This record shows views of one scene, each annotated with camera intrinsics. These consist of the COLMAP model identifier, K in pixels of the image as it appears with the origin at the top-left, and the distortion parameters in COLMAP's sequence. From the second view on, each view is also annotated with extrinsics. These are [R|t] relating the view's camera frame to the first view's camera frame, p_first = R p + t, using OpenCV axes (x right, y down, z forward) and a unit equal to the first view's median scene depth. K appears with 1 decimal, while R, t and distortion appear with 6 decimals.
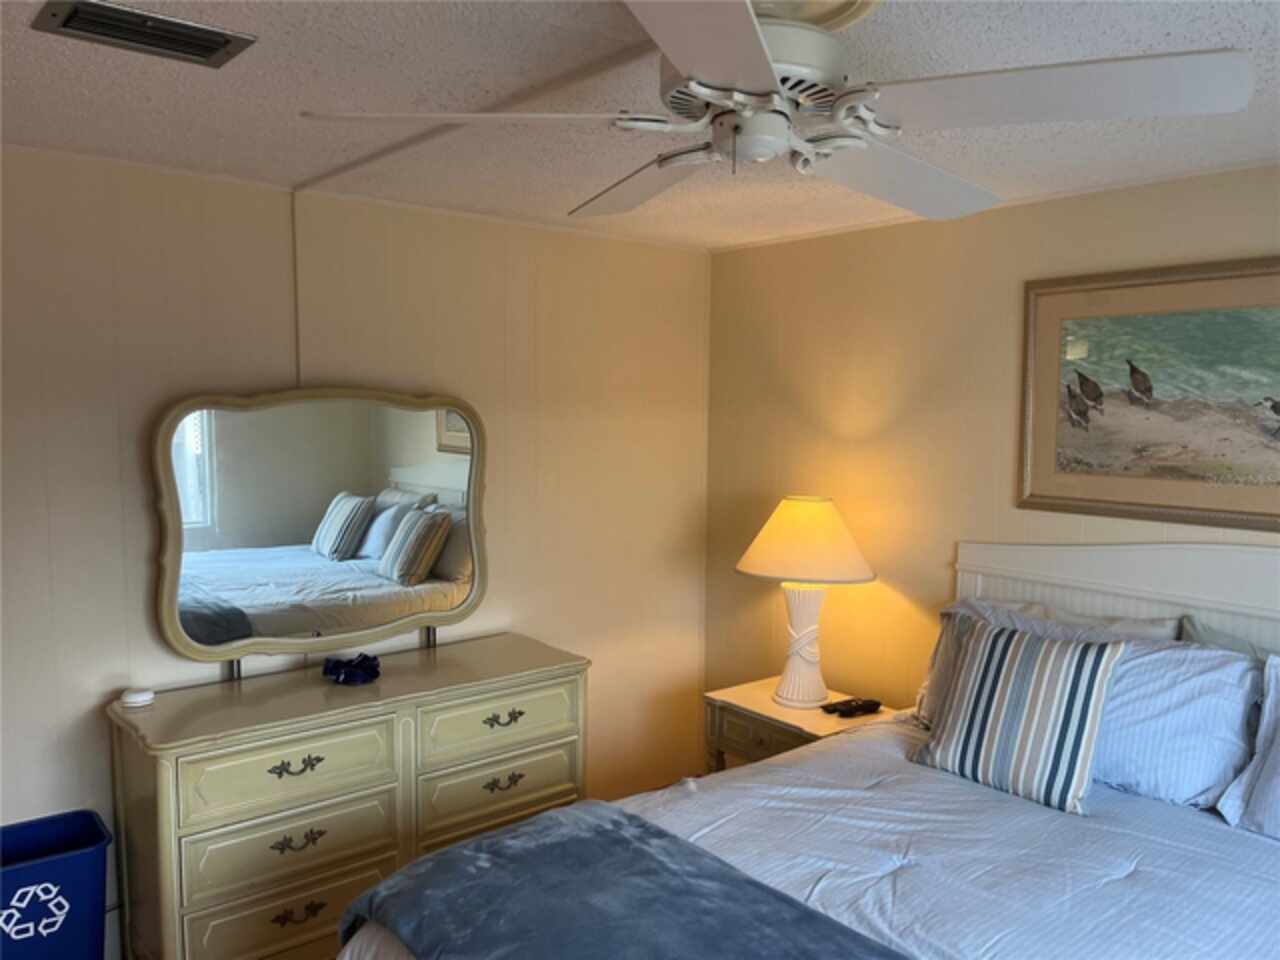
lens RADIAL K [[973.7, 0, 646.5], [0, 973.7, 473.0], [0, 0, 1]] dist [0.072295, -0.098293]
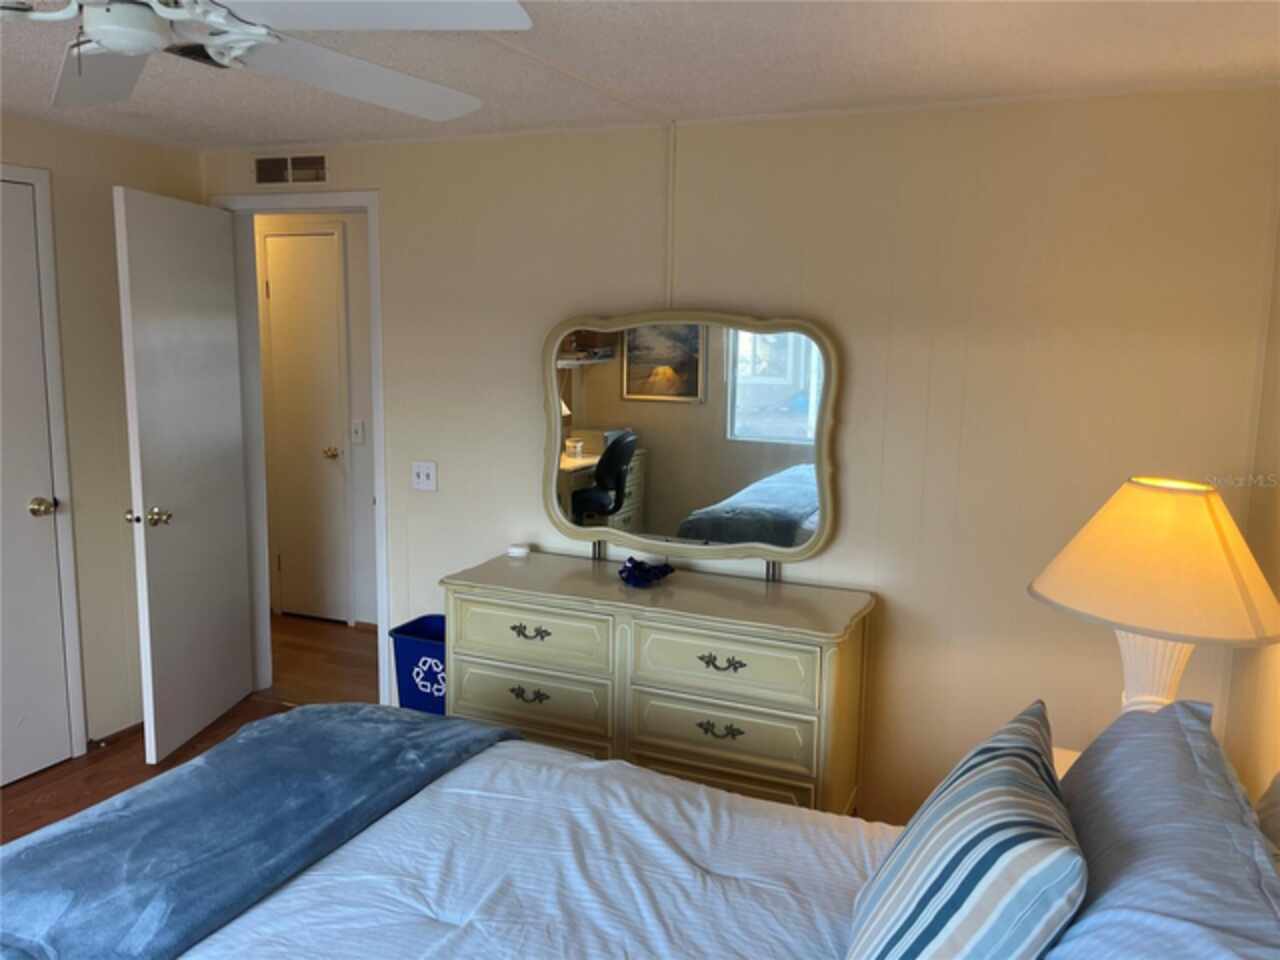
lens RADIAL K [[973.7, 0, 646.5], [0, 973.7, 473.0], [0, 0, 1]] dist [0.072295, -0.098293]
pose [[0.466174, 0.137632, -0.873922, 0.640119], [-0.077029, 0.990388, 0.114884, -0.029853], [0.881333, 0.013761, 0.472294, 0.526281]]
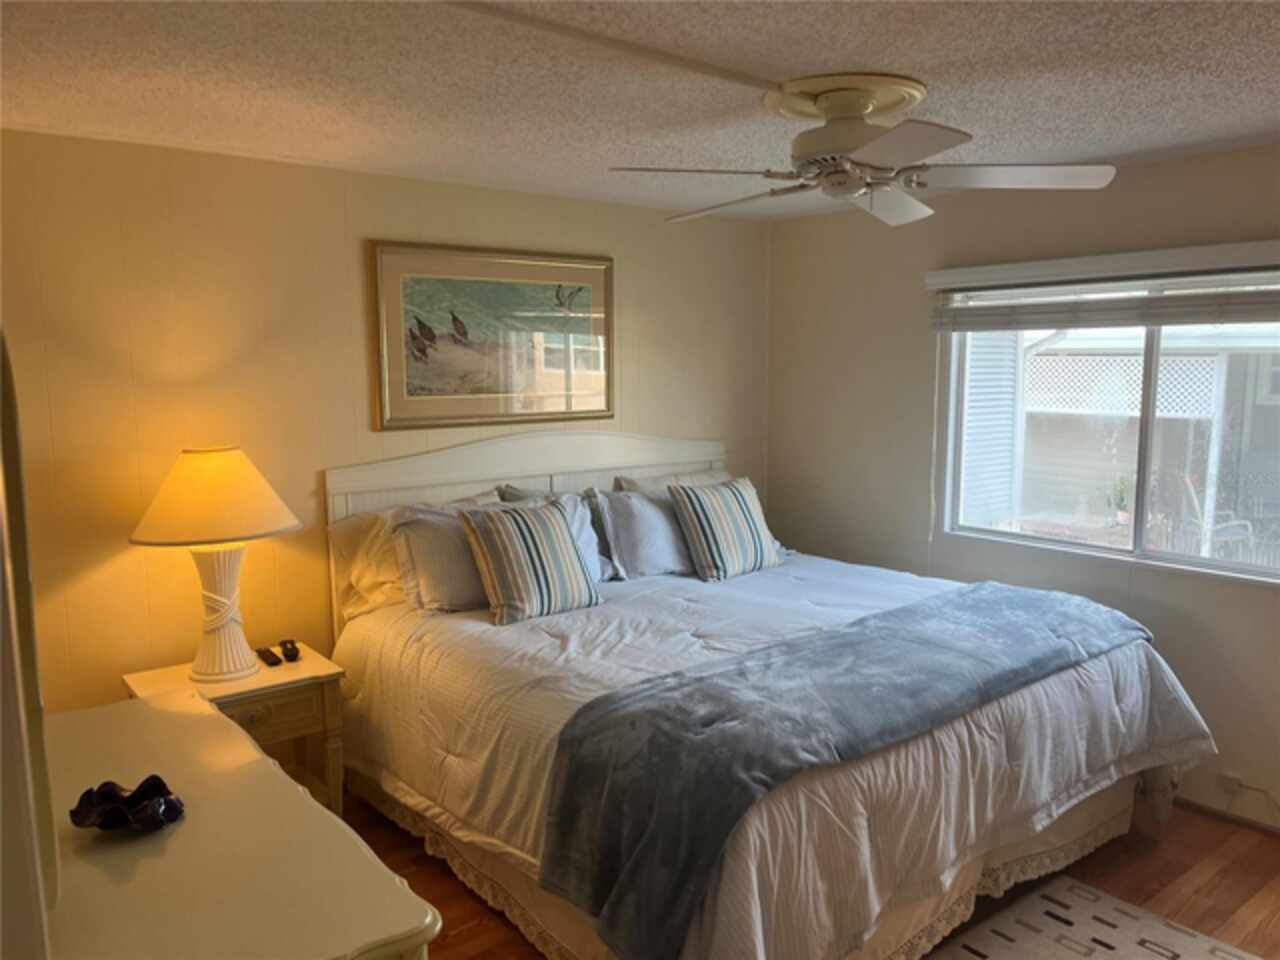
lens RADIAL K [[973.7, 0, 646.5], [0, 973.7, 473.0], [0, 0, 1]] dist [0.072295, -0.098293]
pose [[0.001313, -0.121693, 0.992567, -0.865928], [0.079437, 0.989444, 0.121205, -0.034631], [-0.996839, 0.078687, 0.010966, 0.715444]]
